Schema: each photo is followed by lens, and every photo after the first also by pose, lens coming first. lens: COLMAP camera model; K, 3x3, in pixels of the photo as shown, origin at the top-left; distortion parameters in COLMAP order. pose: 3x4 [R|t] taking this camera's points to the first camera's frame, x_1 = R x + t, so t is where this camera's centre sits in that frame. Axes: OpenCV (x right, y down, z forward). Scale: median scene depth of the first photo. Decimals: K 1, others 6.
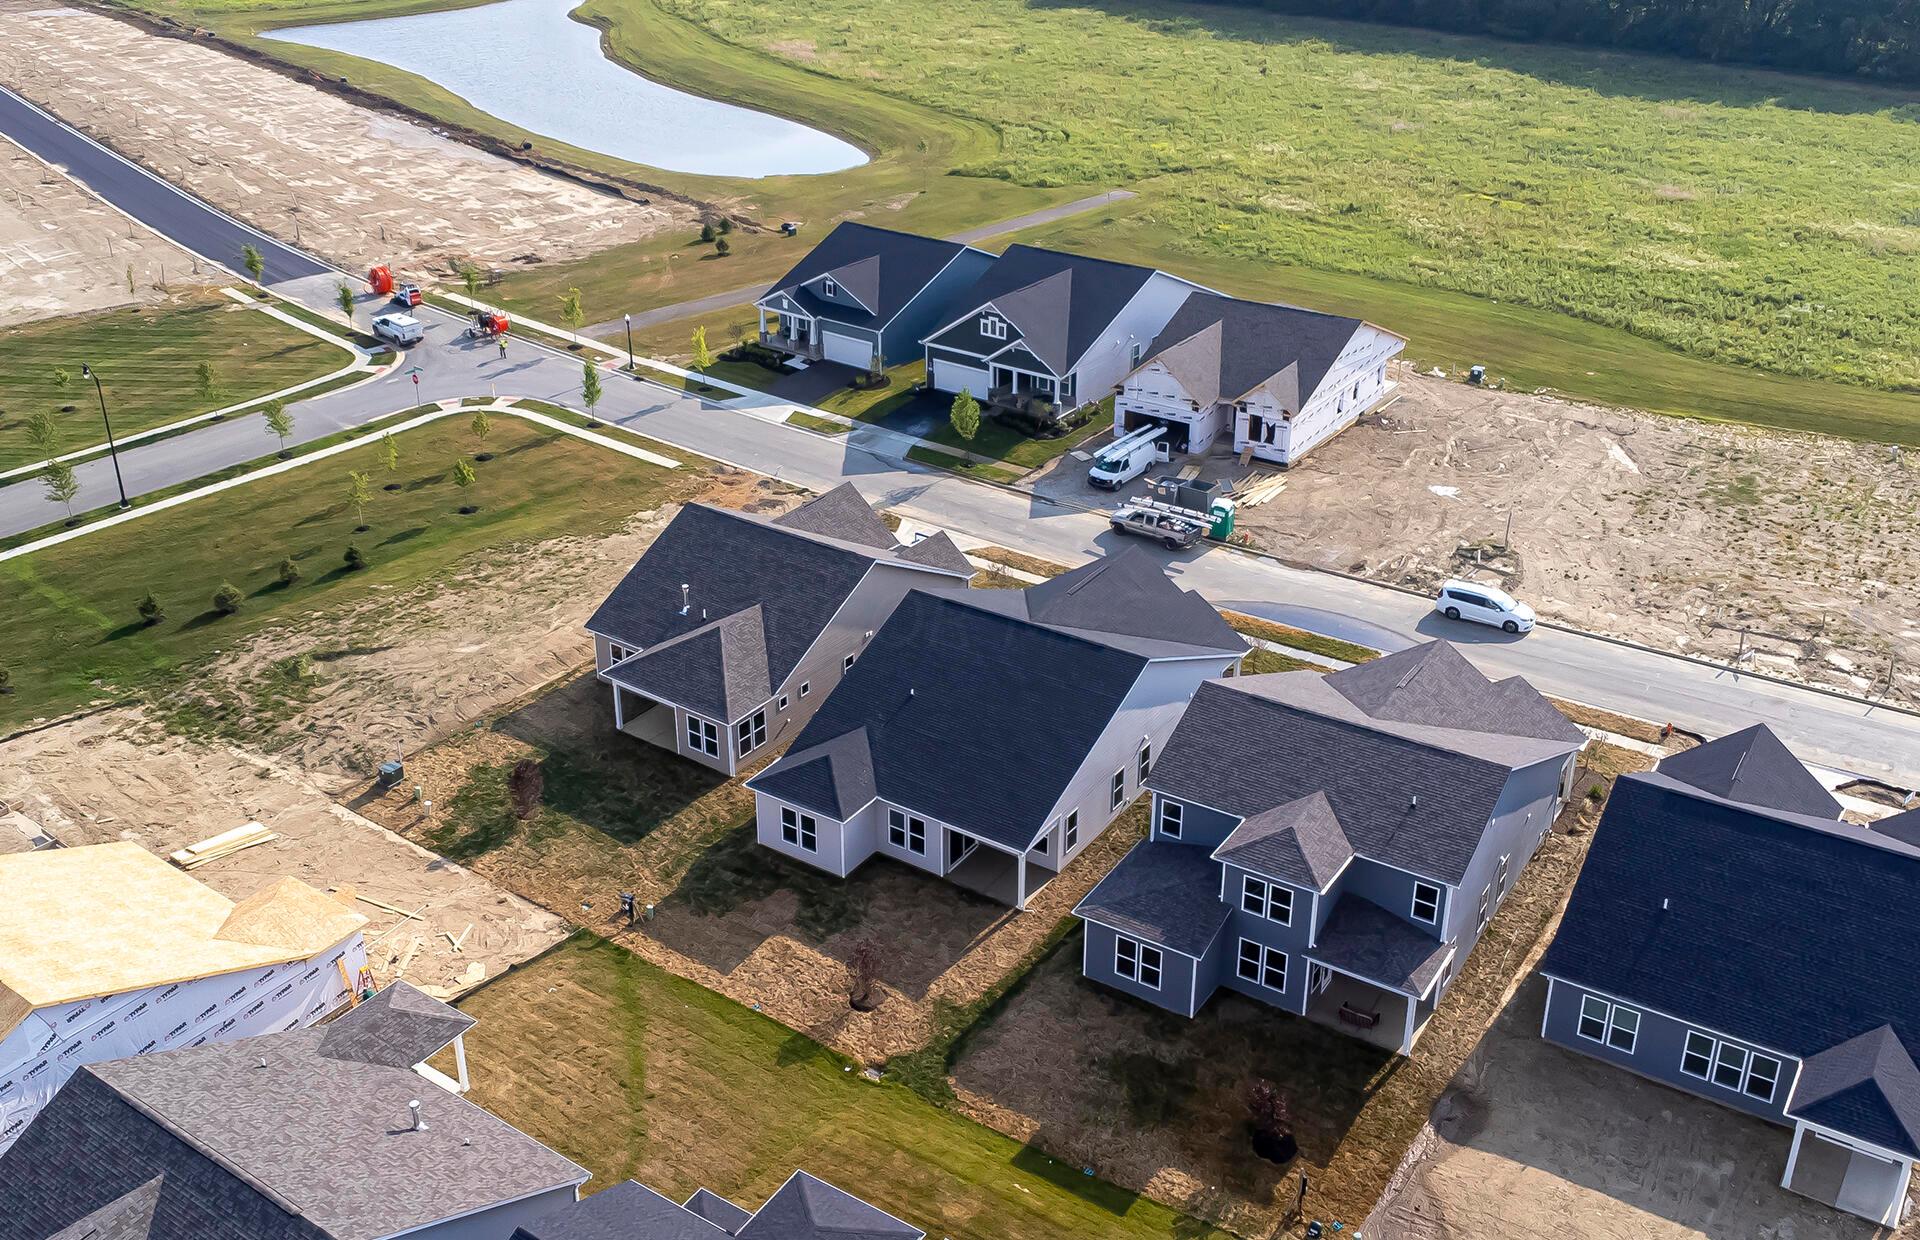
lens RADIAL K [[1871.5, 0, 956.8], [0, 1871.5, 554.8], [0, 0, 1]] dist [0.004904, 0.017733]
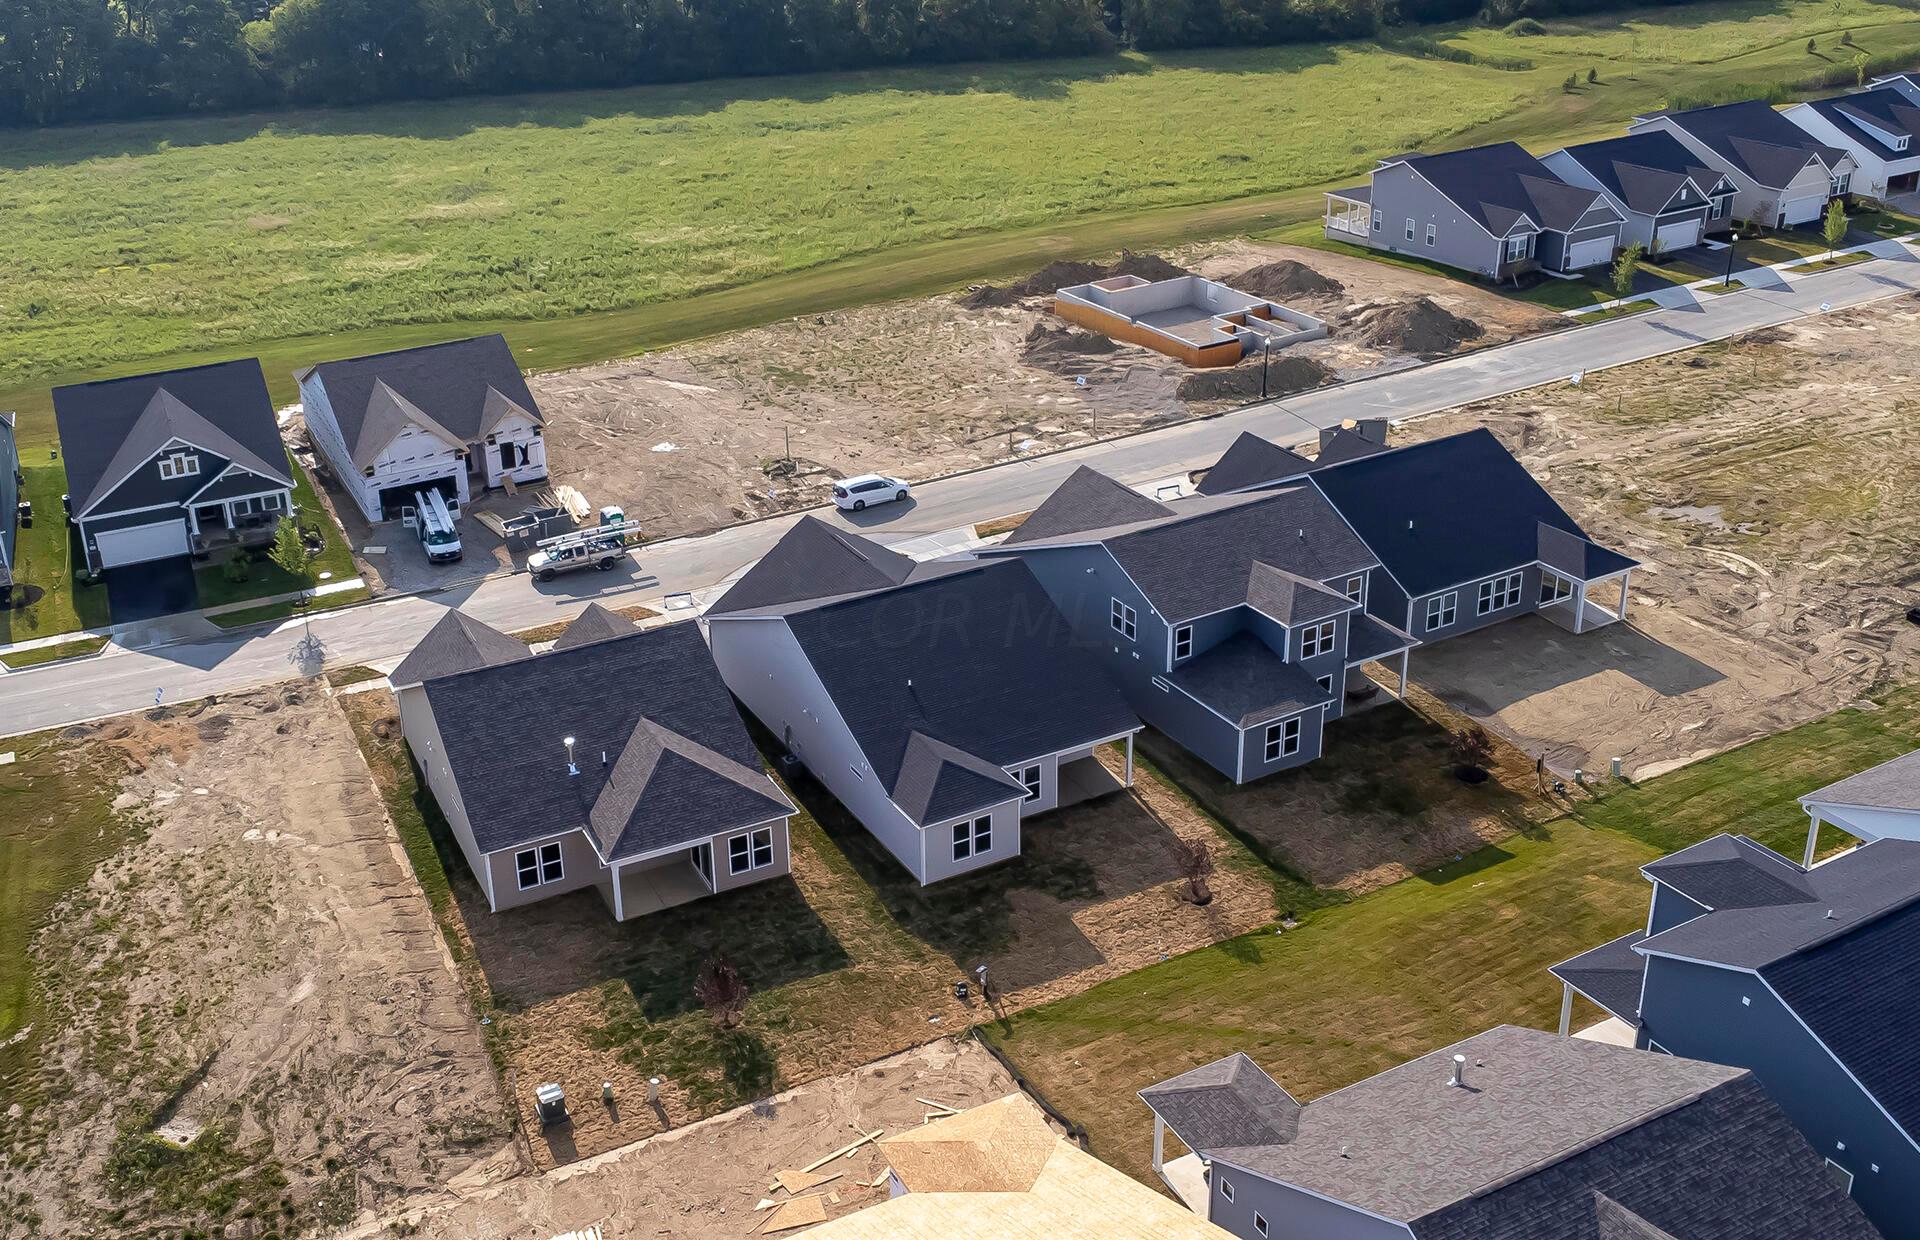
lens RADIAL K [[1825.9, 0, 910.8], [0, 1825.9, 450.4], [0, 0, 1]] dist [0.005448, 0.019776]
pose [[0.467003, -0.318392, 0.824945, -0.640688], [0.389373, 0.911655, 0.131433, -0.136043], [-0.793912, 0.259831, 0.549719, 0.354447]]
